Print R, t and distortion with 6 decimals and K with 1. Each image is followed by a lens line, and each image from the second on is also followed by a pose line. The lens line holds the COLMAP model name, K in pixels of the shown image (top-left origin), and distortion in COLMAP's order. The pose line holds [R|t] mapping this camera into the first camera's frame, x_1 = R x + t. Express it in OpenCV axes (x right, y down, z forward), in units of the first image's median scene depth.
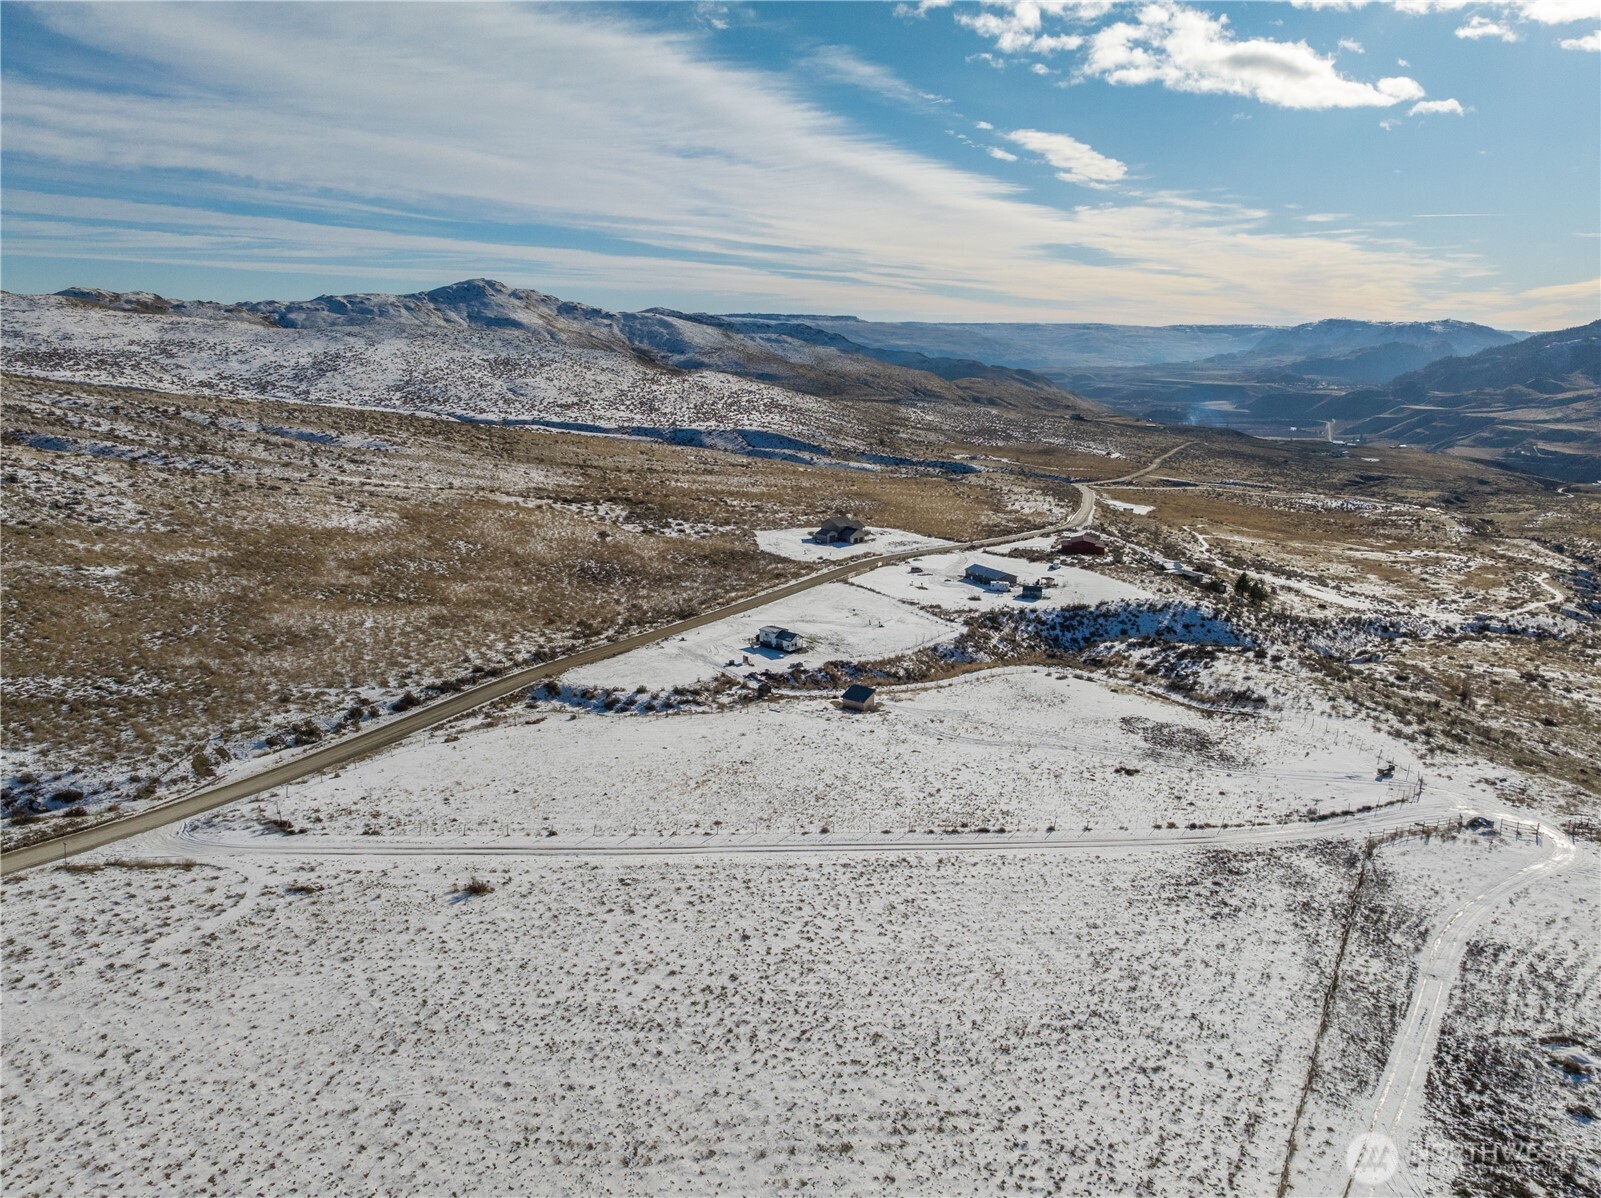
lens RADIAL K [[1136.6, 0, 803.1], [0, 1136.6, 568.6], [0, 0, 1]] dist [-0.042150, 0.009111]
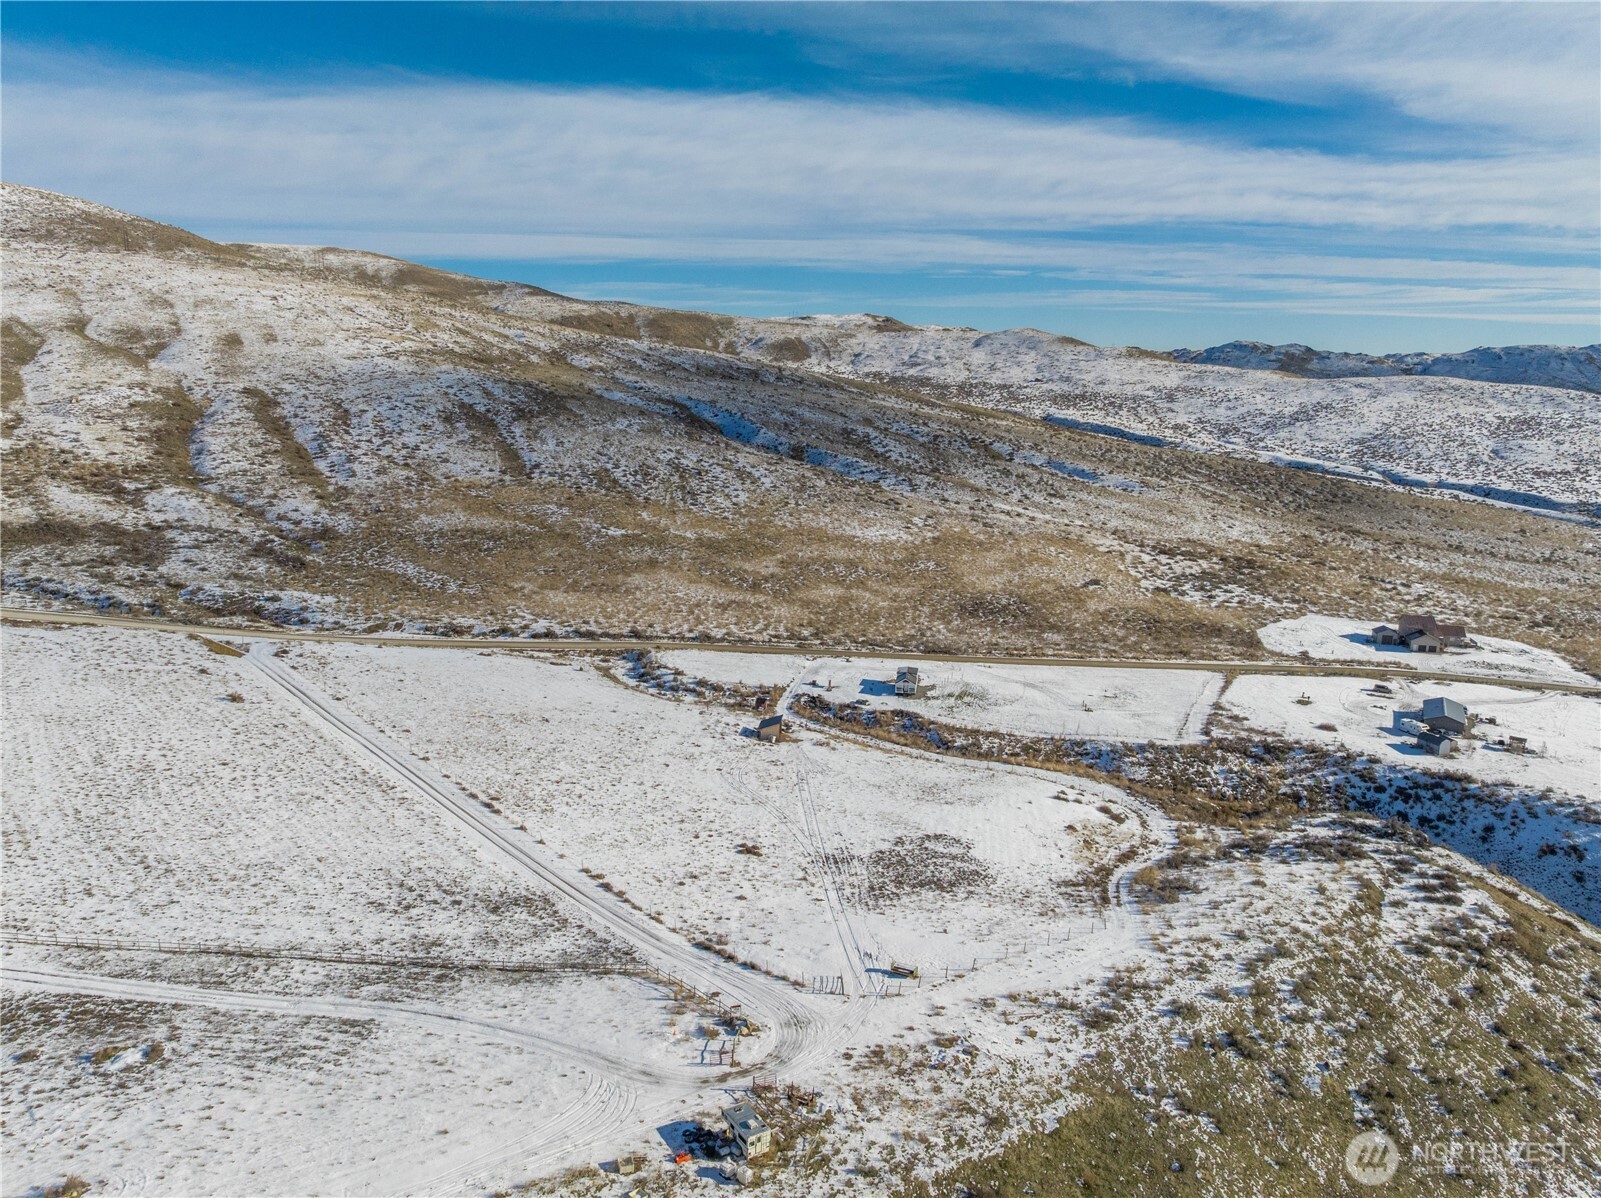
lens RADIAL K [[1136.6, 0, 803.1], [0, 1136.6, 568.6], [0, 0, 1]] dist [-0.042150, 0.009111]
pose [[0.536322, 0.142059, -0.831972, 0.626481], [-0.179393, 0.982397, 0.052099, -0.059269], [0.824728, 0.121308, 0.552366, 0.306612]]
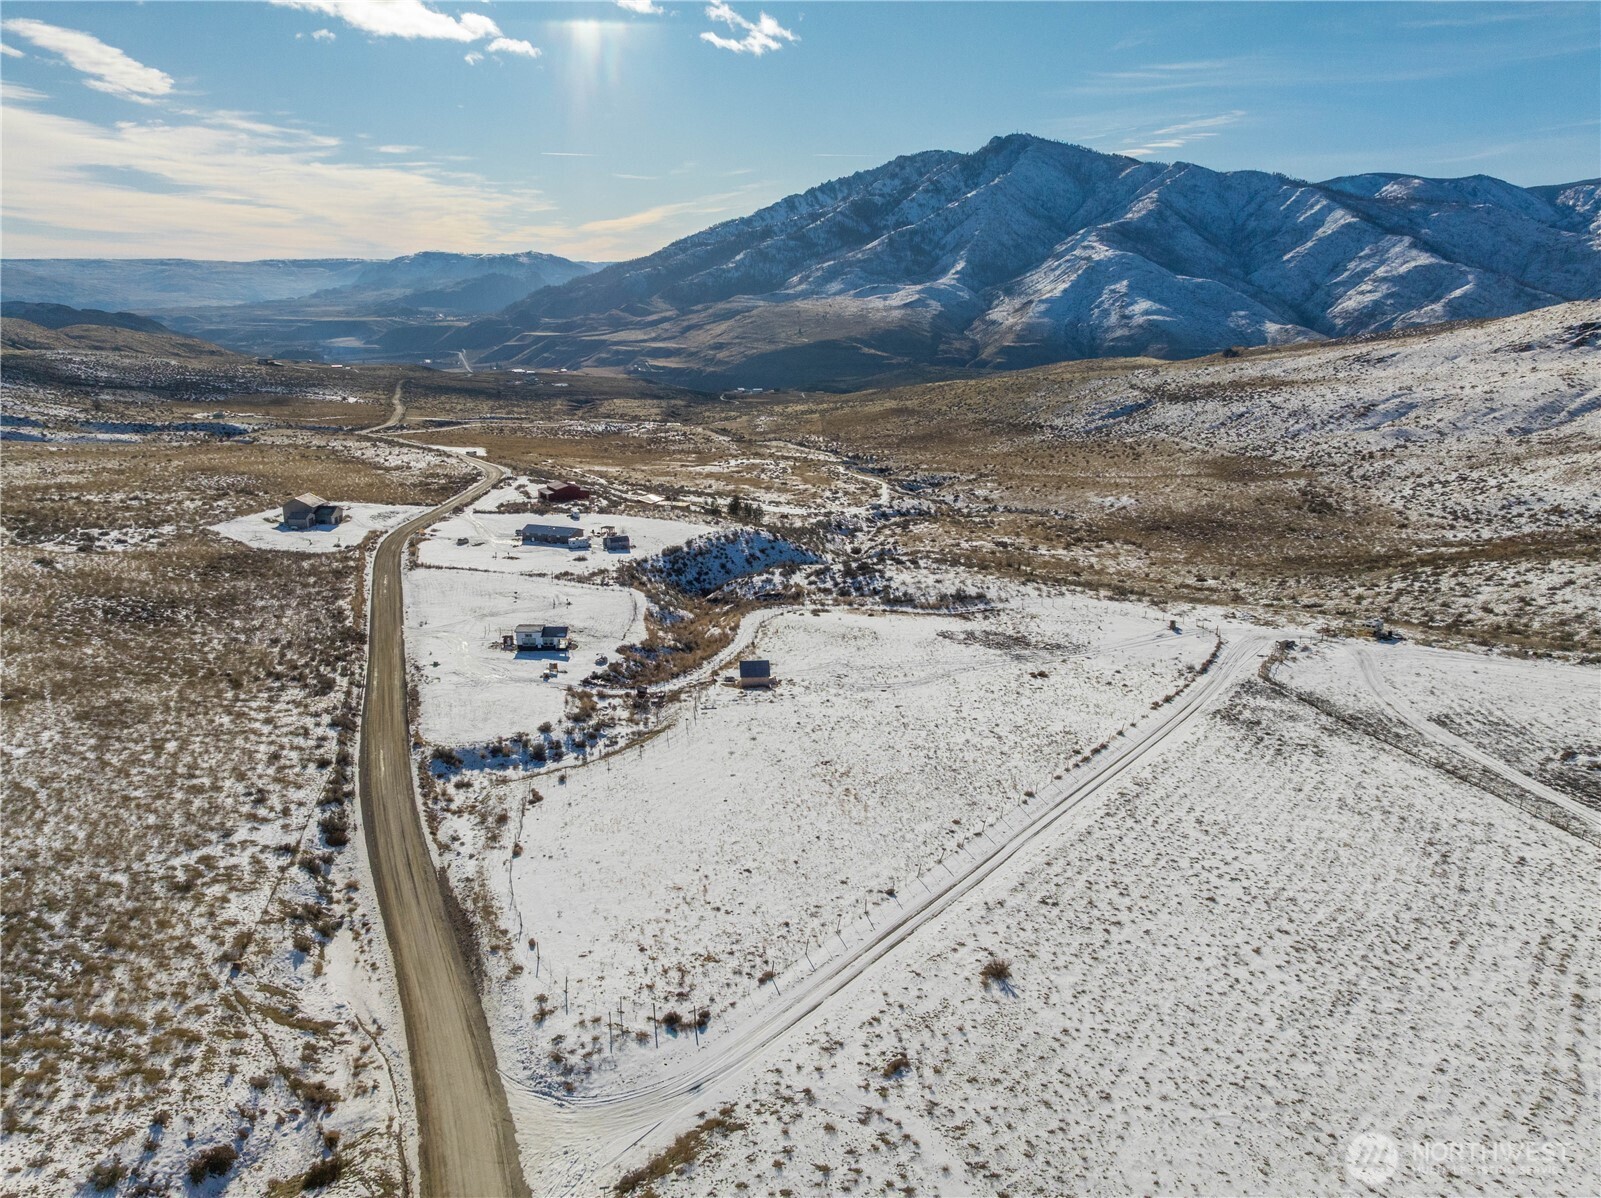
lens RADIAL K [[1131.3, 0, 801.0], [0, 1131.3, 618.7], [0, 0, 1]] dist [-0.058853, 0.031438]
pose [[0.732776, -0.202717, 0.649573, -0.355572], [0.137239, 0.979006, 0.150708, -0.043717], [-0.666487, -0.021288, 0.745213, 0.203821]]
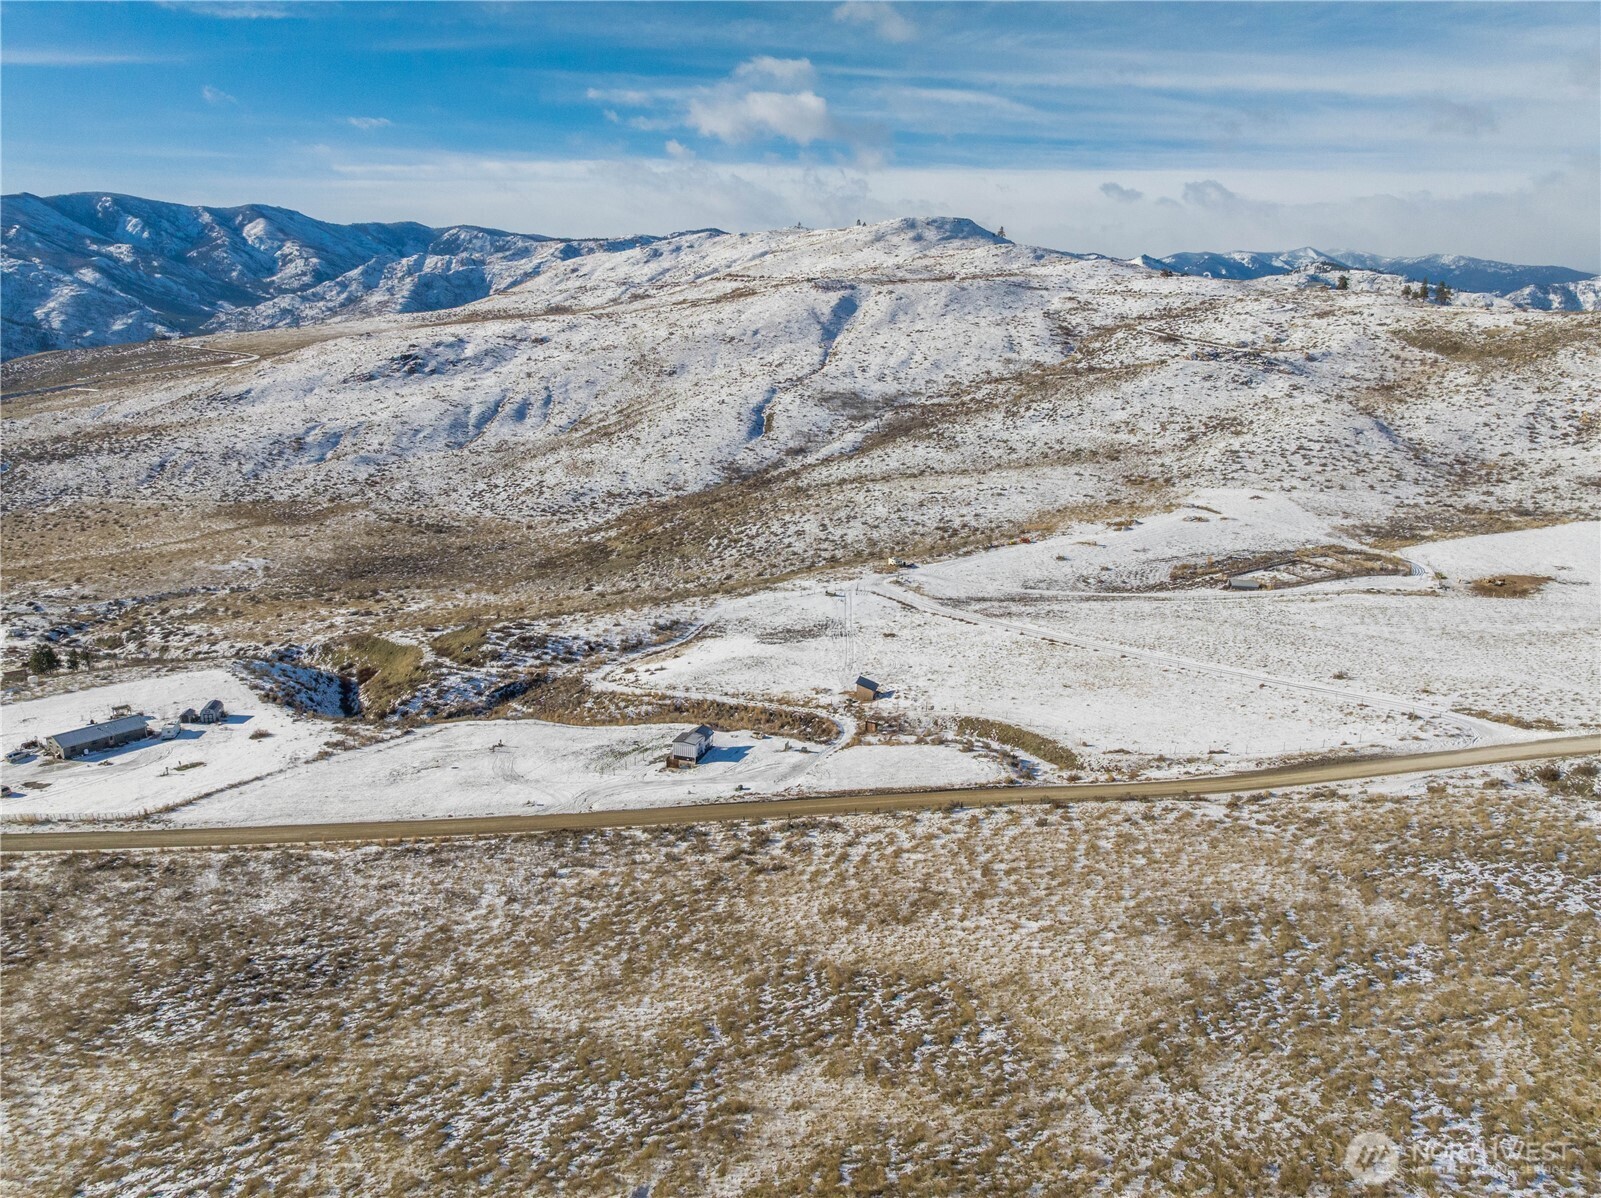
lens RADIAL K [[1136.6, 0, 803.1], [0, 1136.6, 568.6], [0, 0, 1]] dist [-0.042150, 0.009111]
pose [[-0.415139, -0.213320, 0.884395, -0.637445], [0.159964, 0.939860, 0.301786, -0.248195], [-0.895584, 0.266755, -0.356049, 1.000538]]
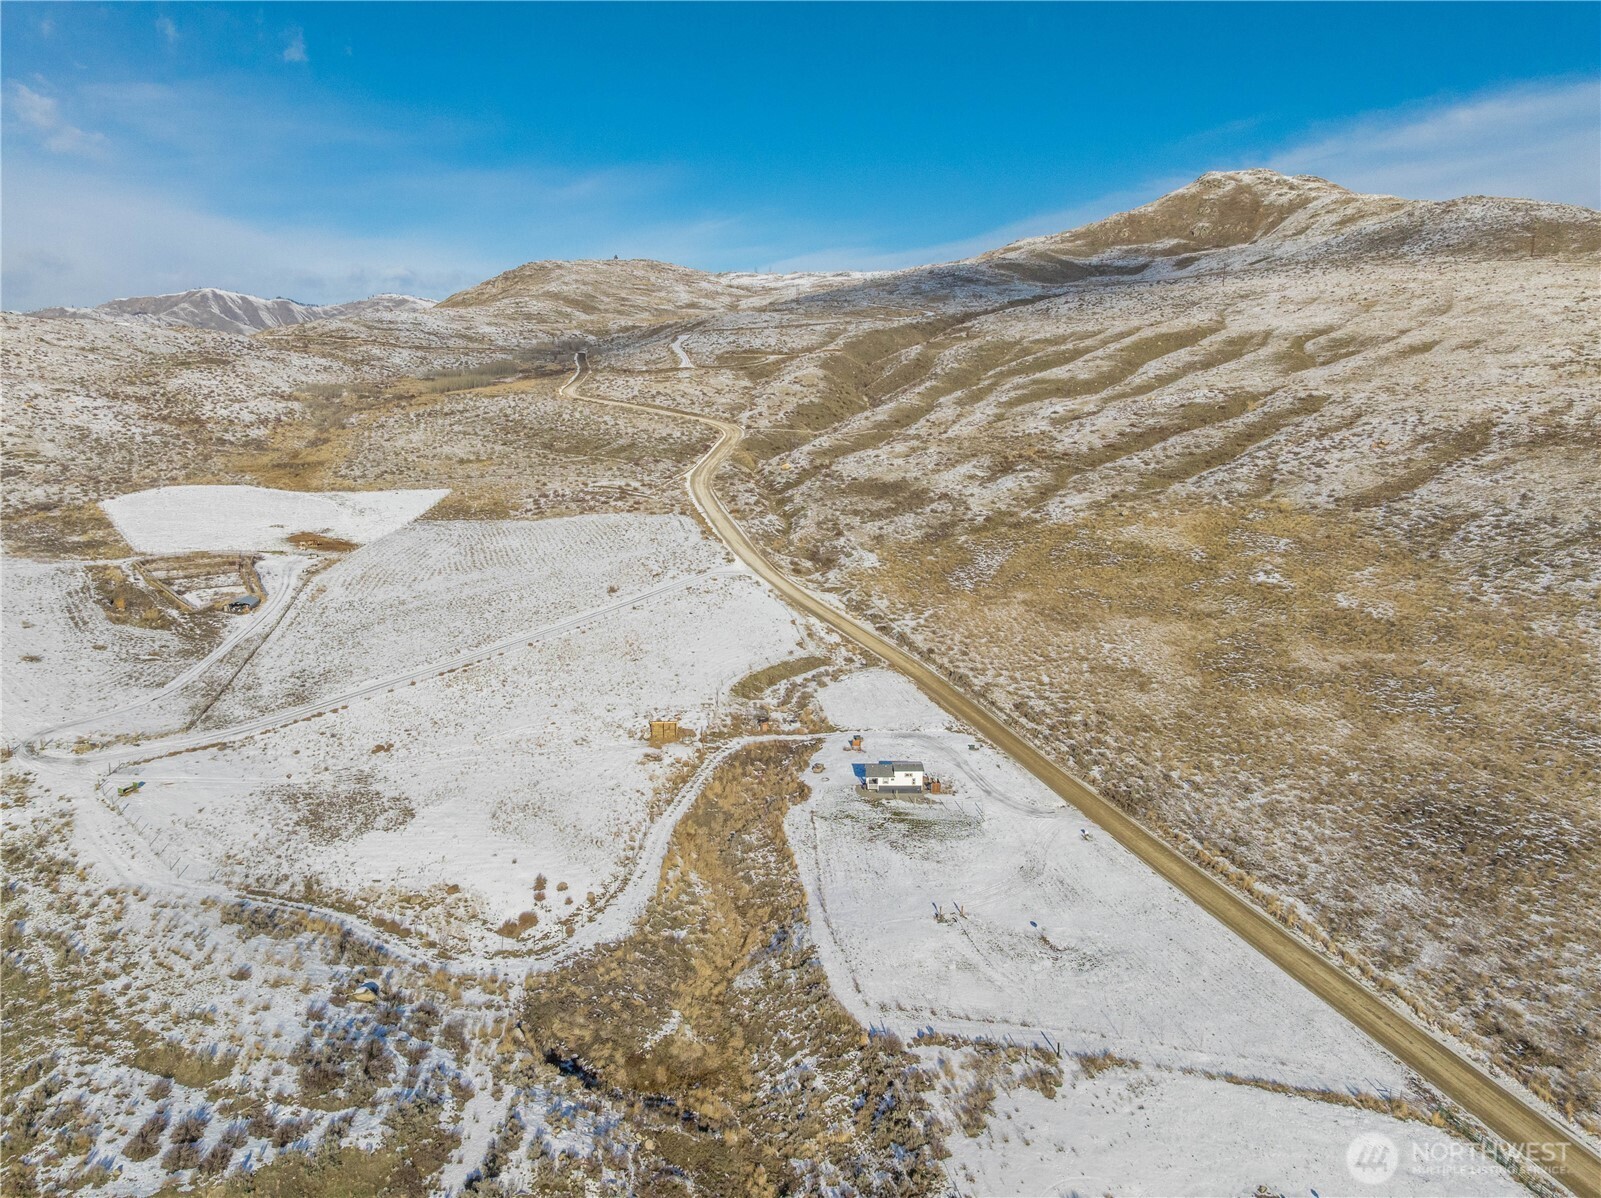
lens RADIAL K [[1136.6, 0, 803.1], [0, 1136.6, 568.6], [0, 0, 1]] dist [-0.042150, 0.009111]
pose [[-0.732323, 0.102162, -0.673250, 0.434957], [-0.160257, 0.935056, 0.316209, -0.248184], [0.661831, 0.339460, -0.668391, 1.191364]]
